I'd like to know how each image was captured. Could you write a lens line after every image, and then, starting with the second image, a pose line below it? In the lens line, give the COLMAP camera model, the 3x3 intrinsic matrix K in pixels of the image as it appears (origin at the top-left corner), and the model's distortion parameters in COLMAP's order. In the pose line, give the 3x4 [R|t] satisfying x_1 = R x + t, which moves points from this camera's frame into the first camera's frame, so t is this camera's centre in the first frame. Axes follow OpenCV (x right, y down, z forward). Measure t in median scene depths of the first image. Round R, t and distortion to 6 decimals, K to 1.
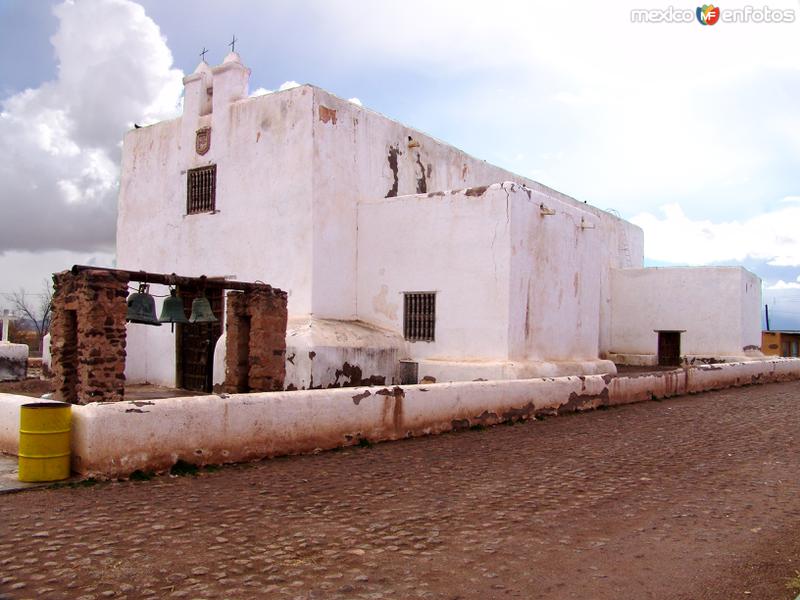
lens RADIAL K [[660.2, 0, 400.0], [0, 660.2, 300.0], [0, 0, 1]] dist [-0.175584, 0.151052]
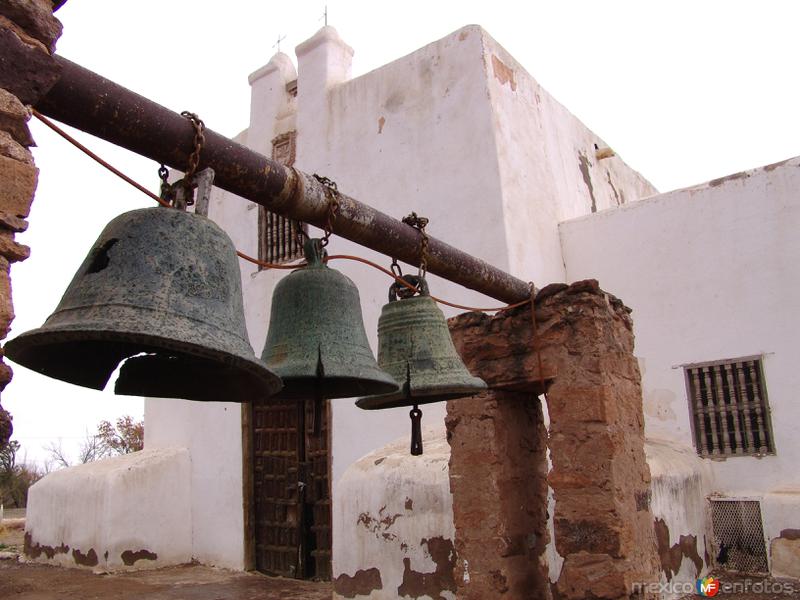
lens RADIAL K [[660.2, 0, 400.0], [0, 660.2, 300.0], [0, 0, 1]] dist [-0.175584, 0.151052]
pose [[0.996222, -0.065168, -0.057408, -0.185041], [0.051938, 0.976838, -0.207580, 0.031194], [0.069605, 0.203814, 0.976532, 0.470007]]
